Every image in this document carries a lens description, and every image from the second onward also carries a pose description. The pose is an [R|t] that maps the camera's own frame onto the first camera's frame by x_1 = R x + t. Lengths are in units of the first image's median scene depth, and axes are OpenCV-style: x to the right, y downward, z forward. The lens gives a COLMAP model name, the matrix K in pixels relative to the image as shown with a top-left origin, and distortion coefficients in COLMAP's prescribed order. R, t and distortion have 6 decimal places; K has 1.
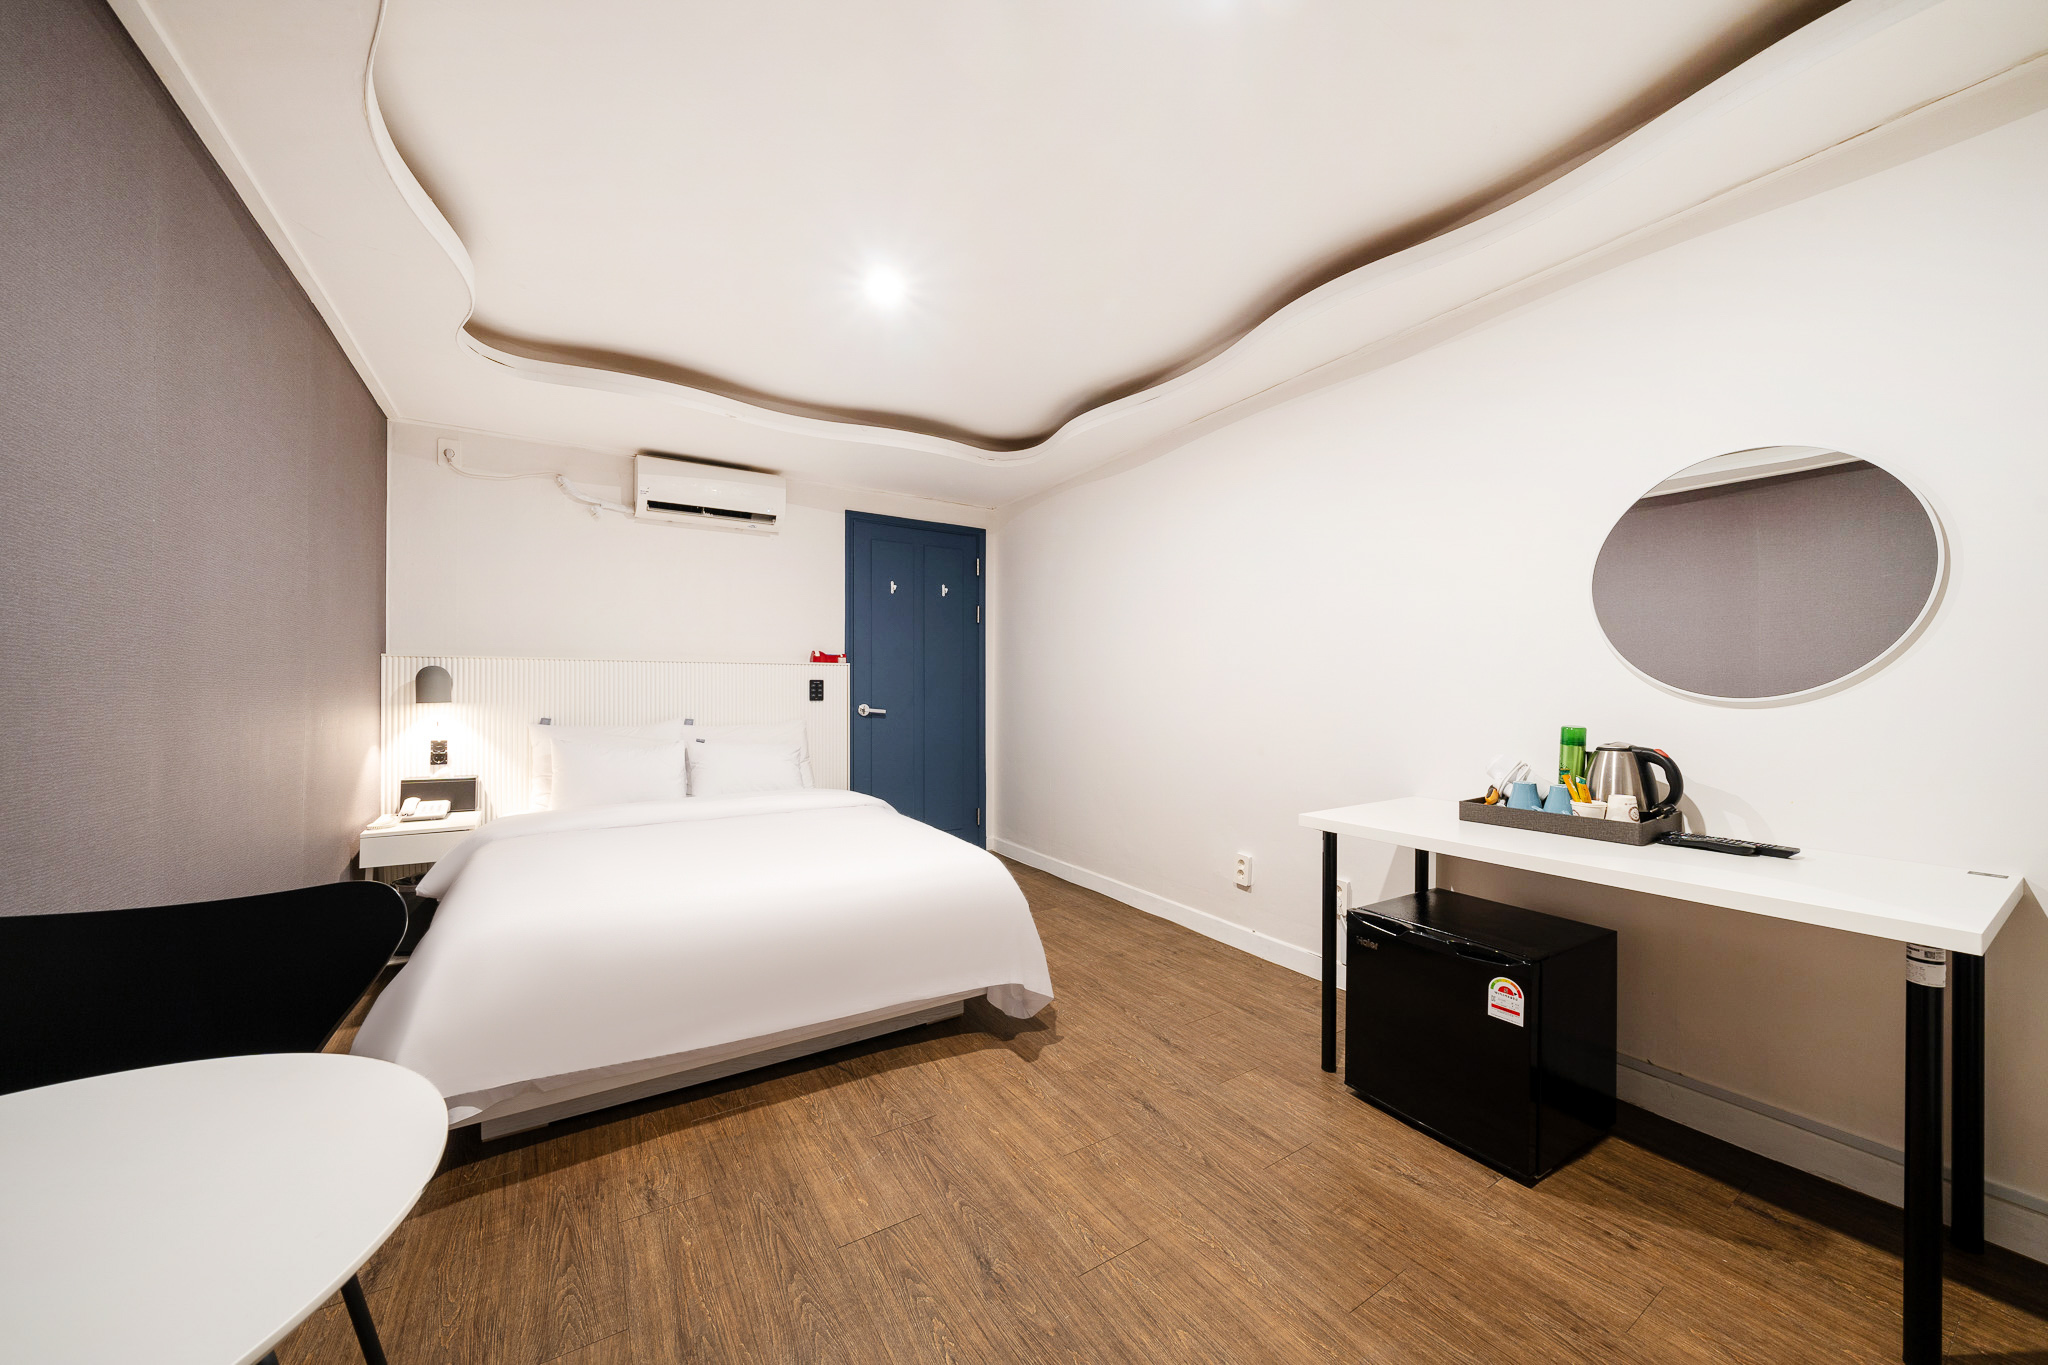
lens RADIAL K [[726.3, 0, 1018.7], [0, 726.3, 688.3], [0, 0, 1]] dist [-0.004607, -0.000198]
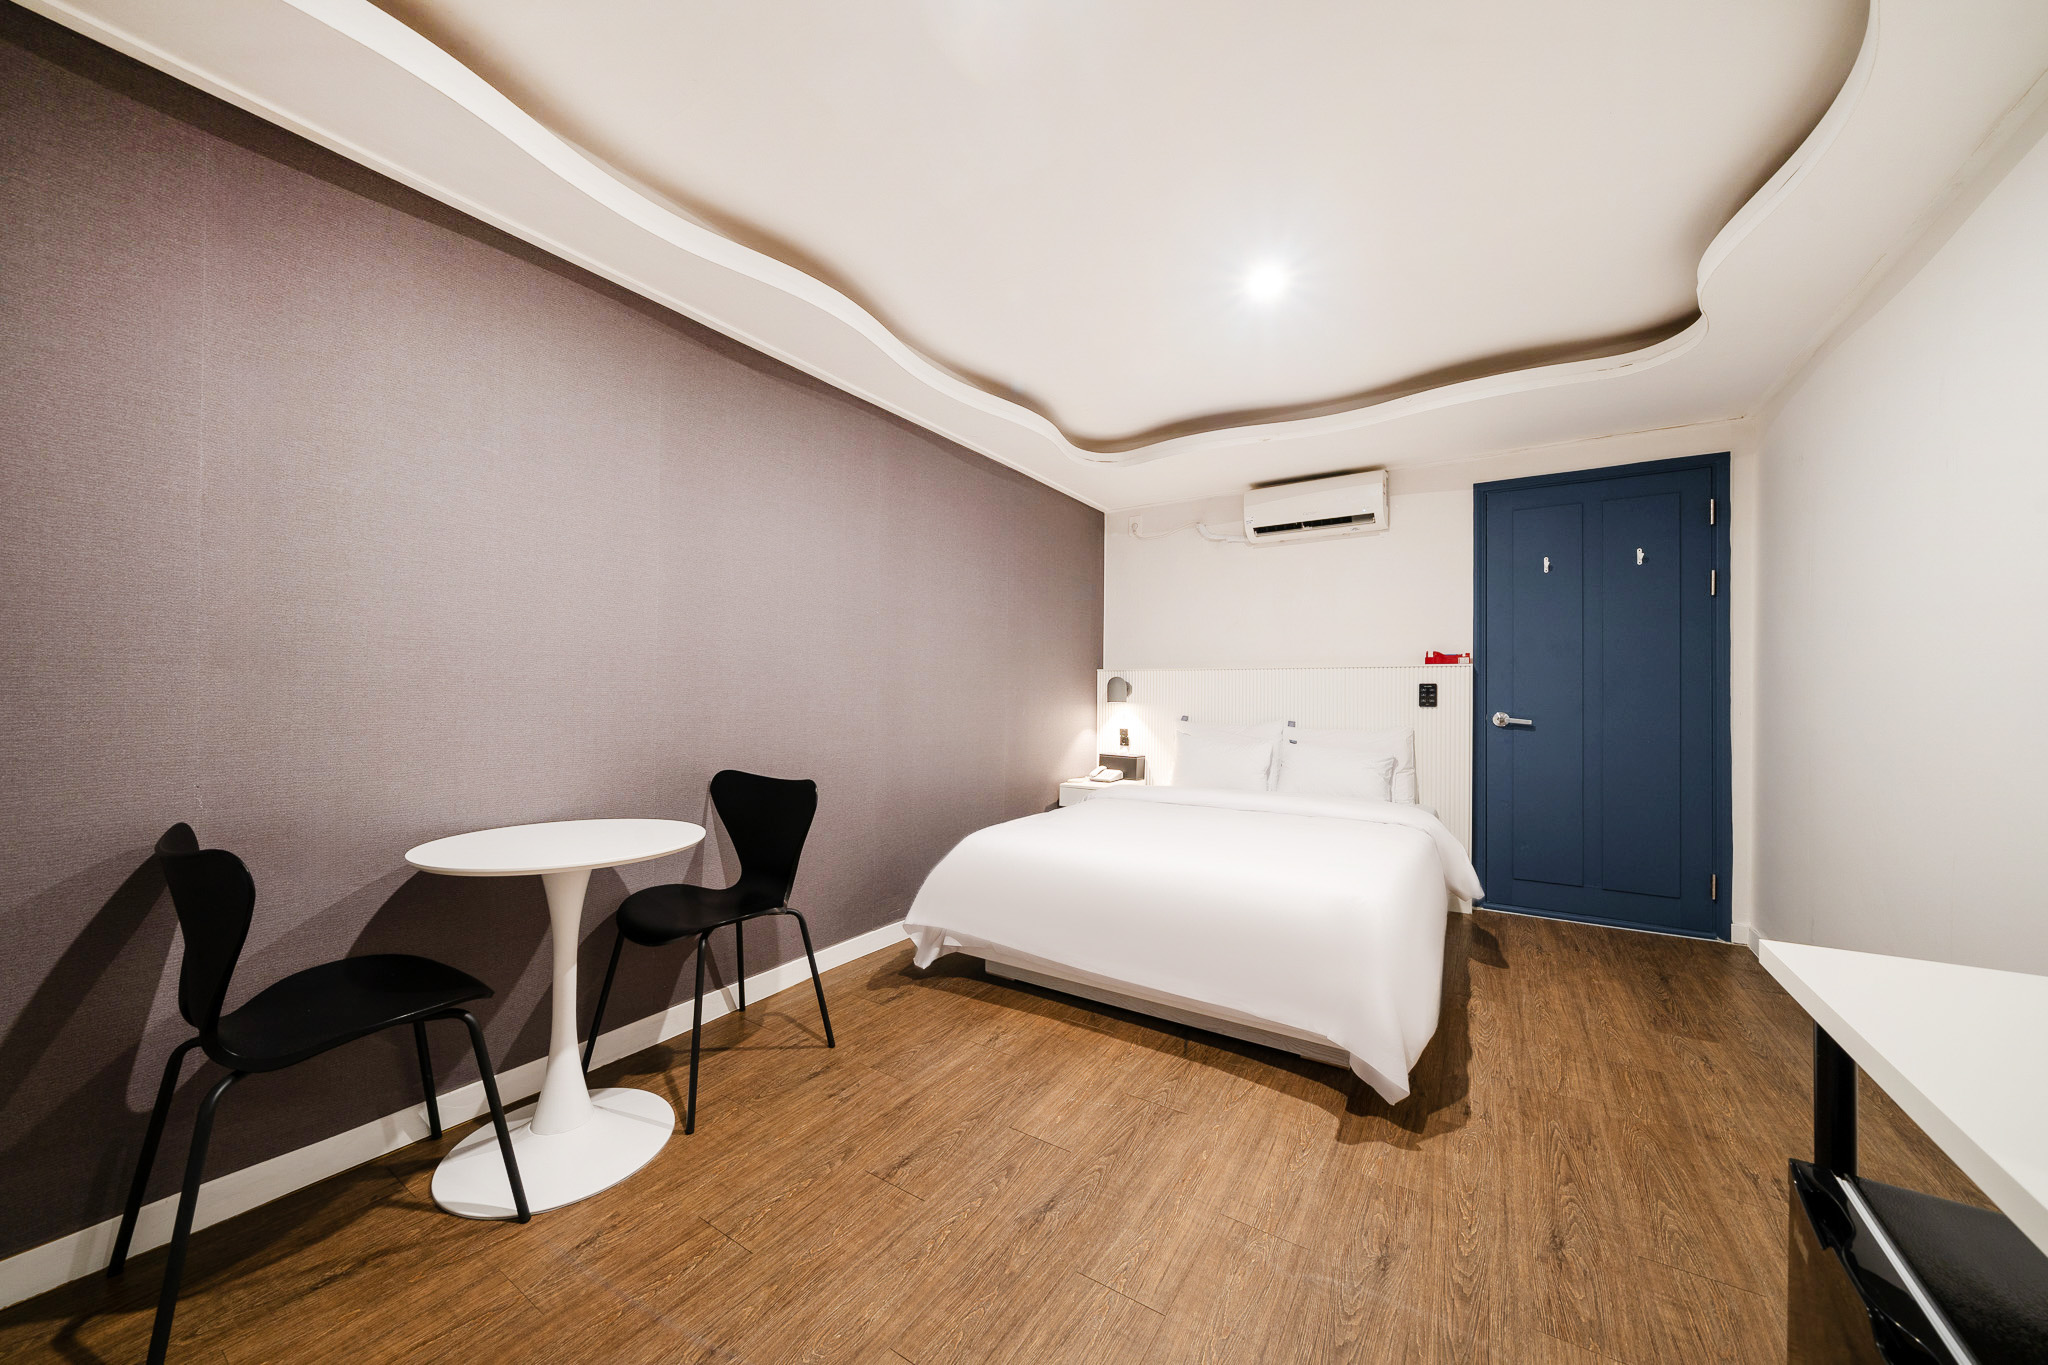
lens RADIAL K [[722.2, 0, 1017.4], [0, 722.2, 689.1], [0, 0, 1]] dist [-0.006116, -0.000051]
pose [[0.414526, -0.003306, -0.910032, 0.575766], [-0.003355, 0.999981, -0.005161, 0.002779], [0.910031, 0.005192, 0.414507, 0.300927]]
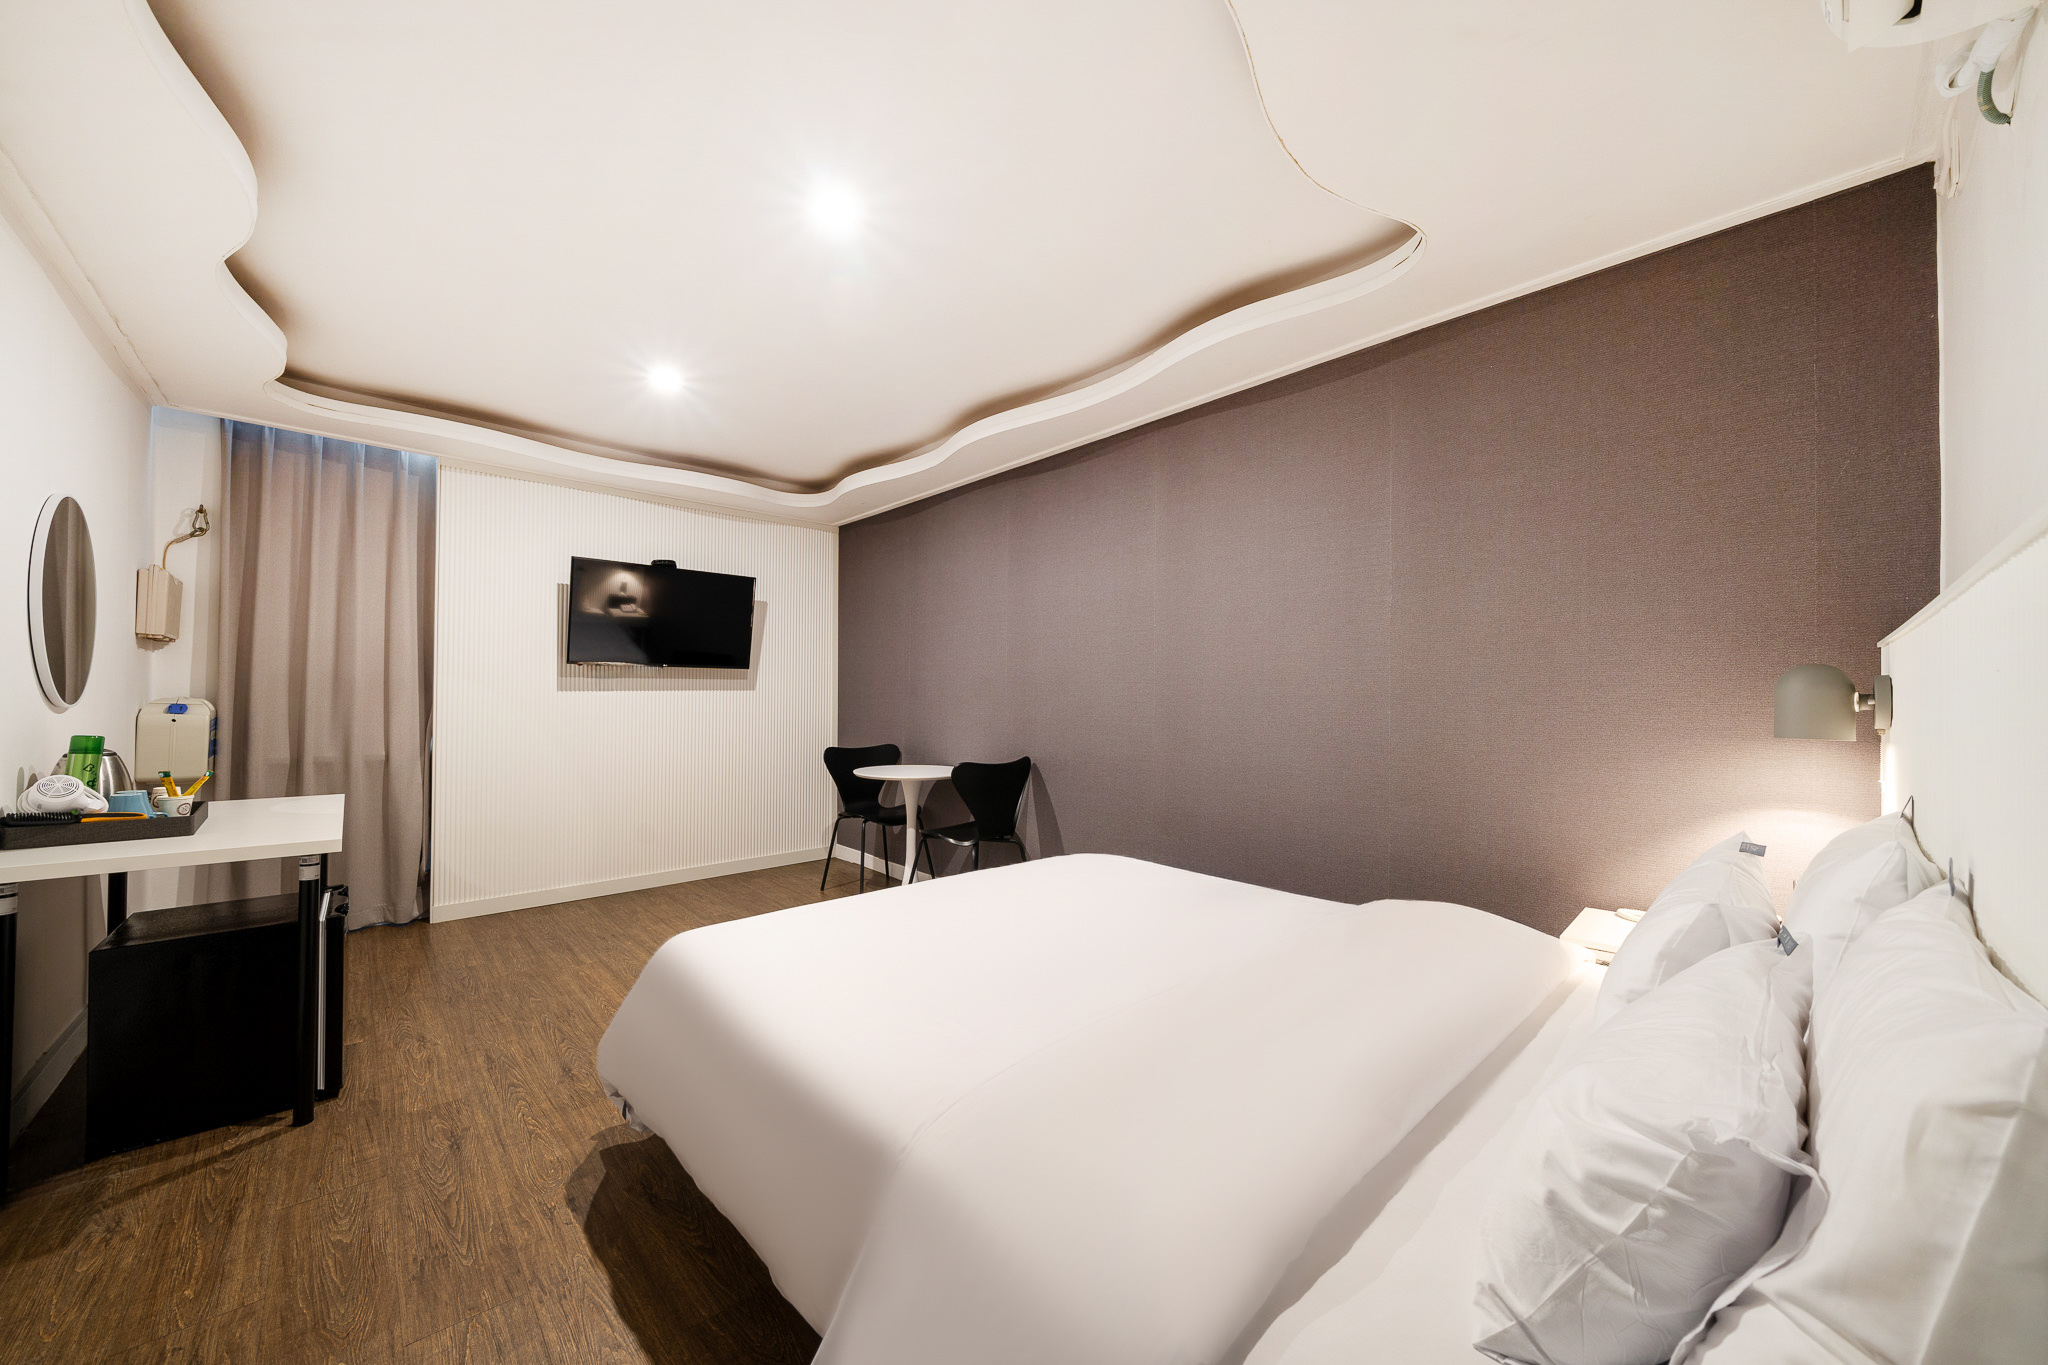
lens RADIAL K [[726.3, 0, 1018.7], [0, 726.3, 688.3], [0, 0, 1]] dist [-0.004607, -0.000198]
pose [[-0.982725, -0.011062, -0.184741, -0.248053], [-0.007371, 0.999760, -0.020654, 0.001085], [0.184925, -0.018935, -0.982570, 1.879944]]
